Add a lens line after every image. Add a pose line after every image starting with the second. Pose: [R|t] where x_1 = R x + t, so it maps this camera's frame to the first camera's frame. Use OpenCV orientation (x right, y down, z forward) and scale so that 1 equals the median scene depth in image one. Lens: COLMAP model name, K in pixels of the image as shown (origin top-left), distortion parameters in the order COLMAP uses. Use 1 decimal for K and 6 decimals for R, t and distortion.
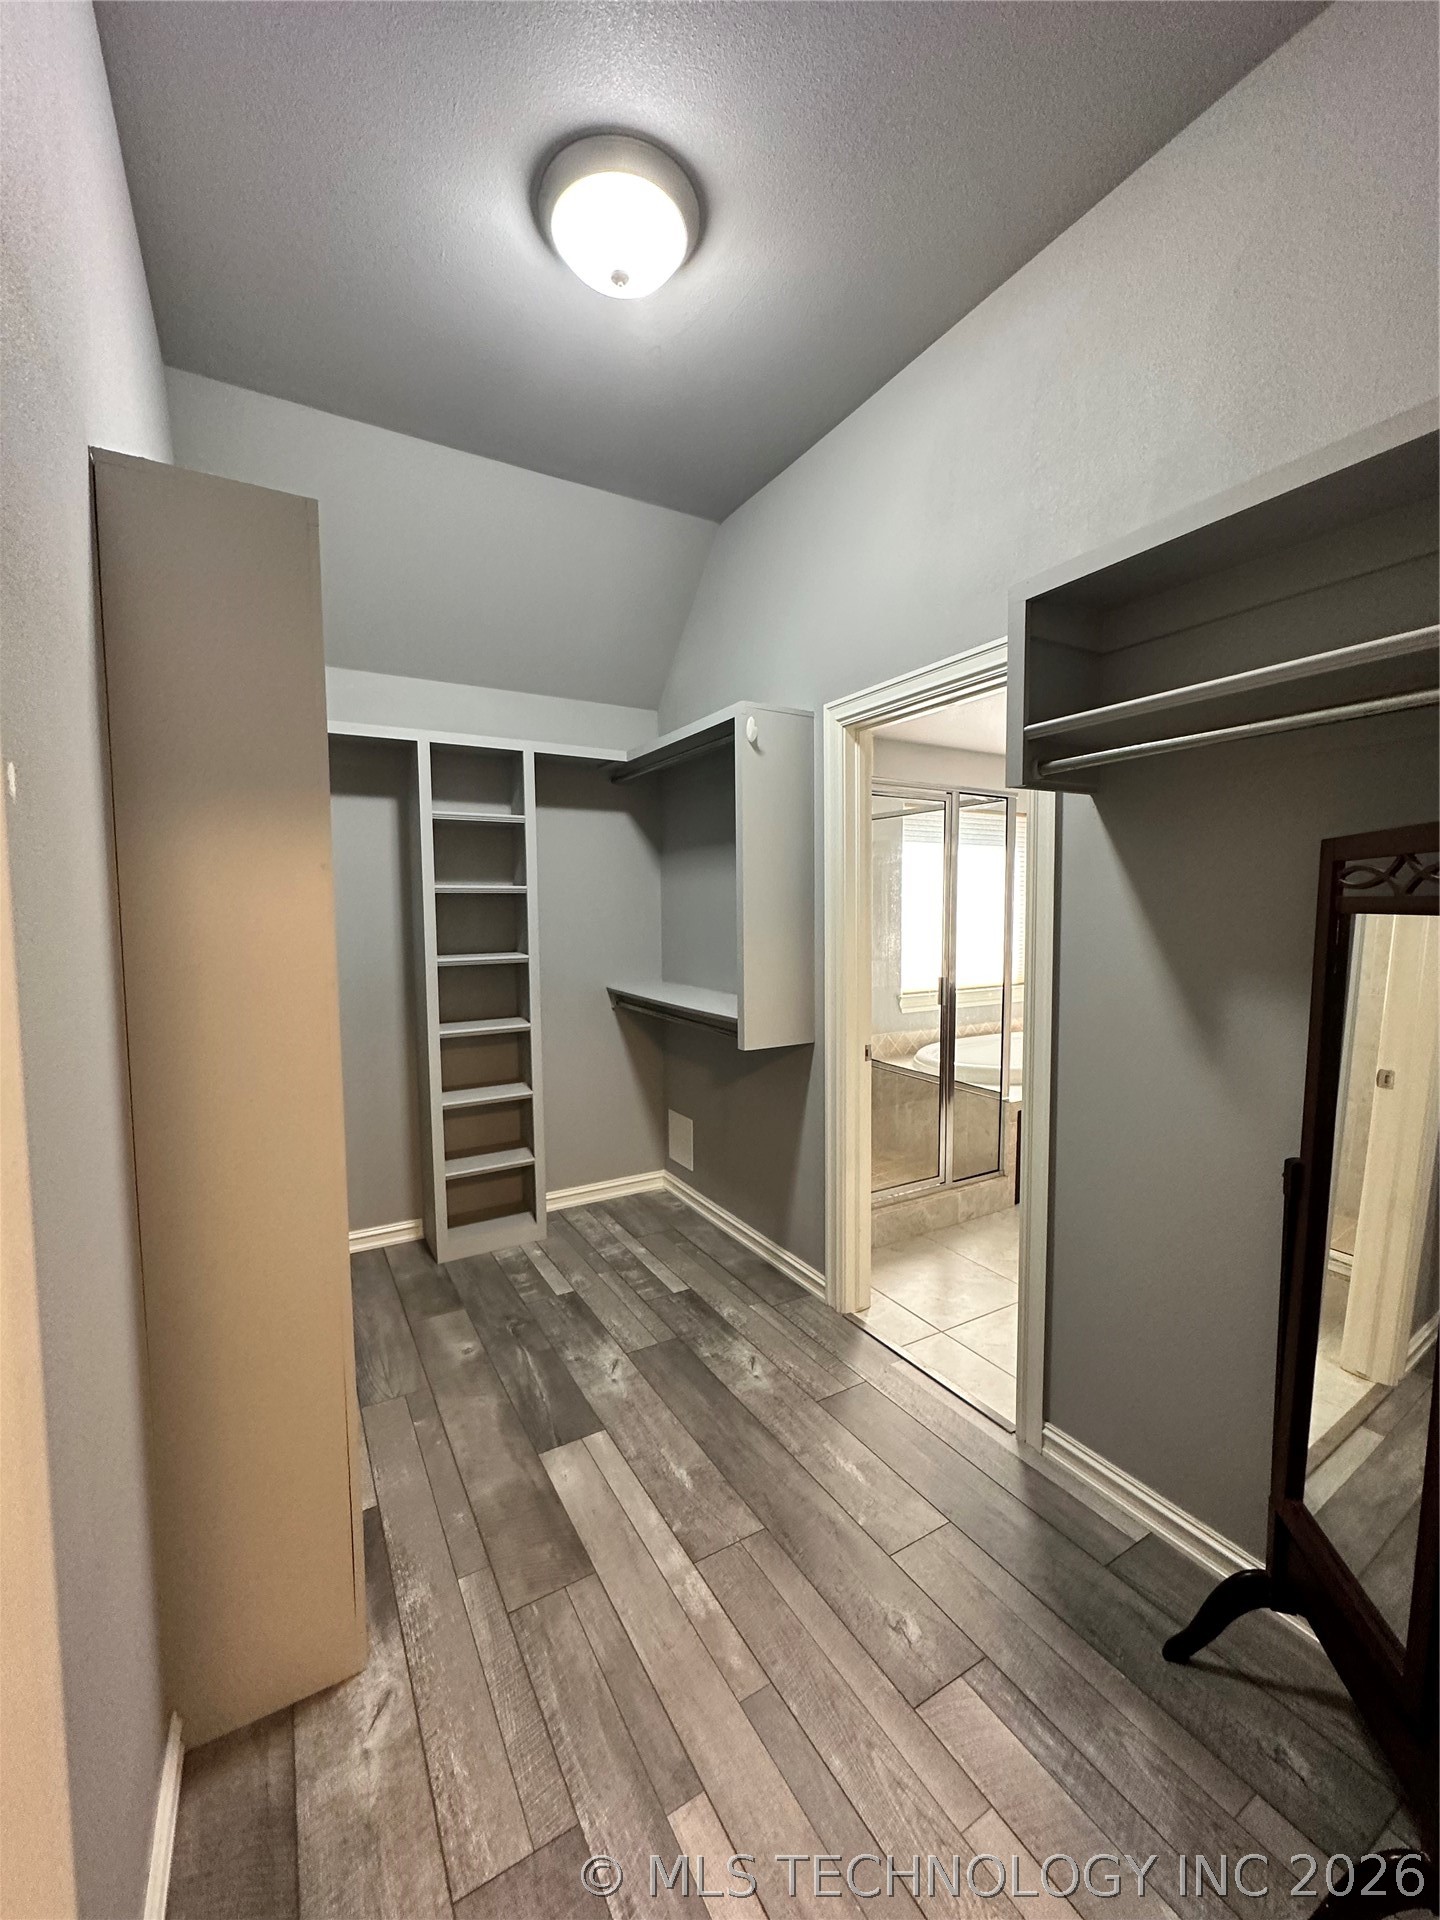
lens RADIAL K [[767.0, 0, 714.7], [0, 767.0, 966.3], [0, 0, 1]] dist [-0.001044, 0.000401]
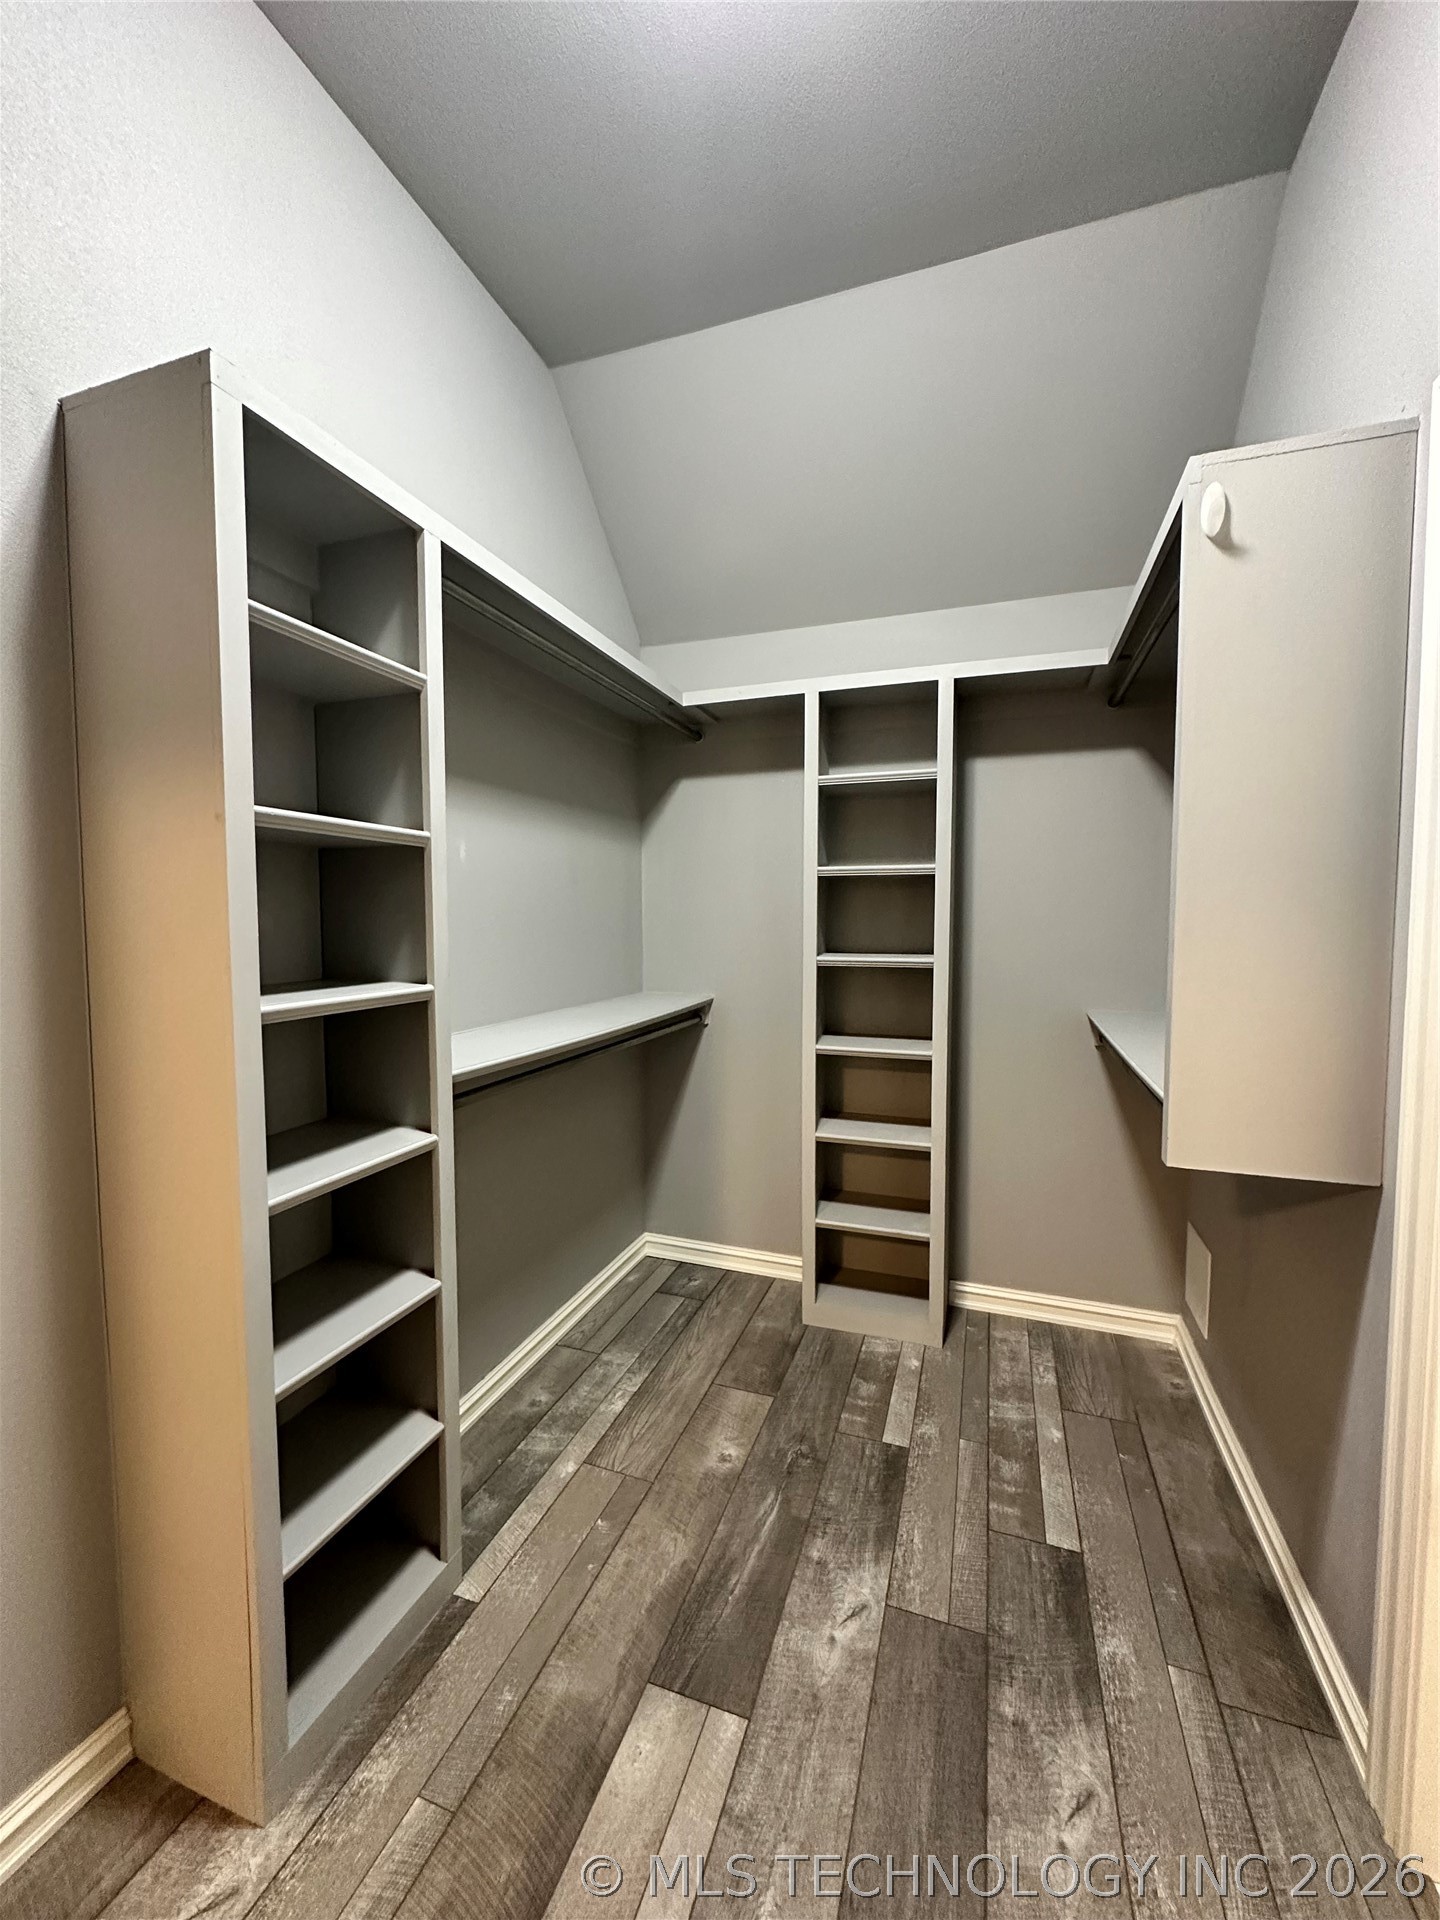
lens RADIAL K [[767.0, 0, 709.0], [0, 767.0, 957.1], [0, 0, 1]] dist [-0.001044, 0.000401]
pose [[0.640141, 0.048476, -0.766727, 0.208159], [-0.058434, 0.998189, 0.014324, -0.014540], [0.766032, 0.035633, 0.641814, 0.409205]]
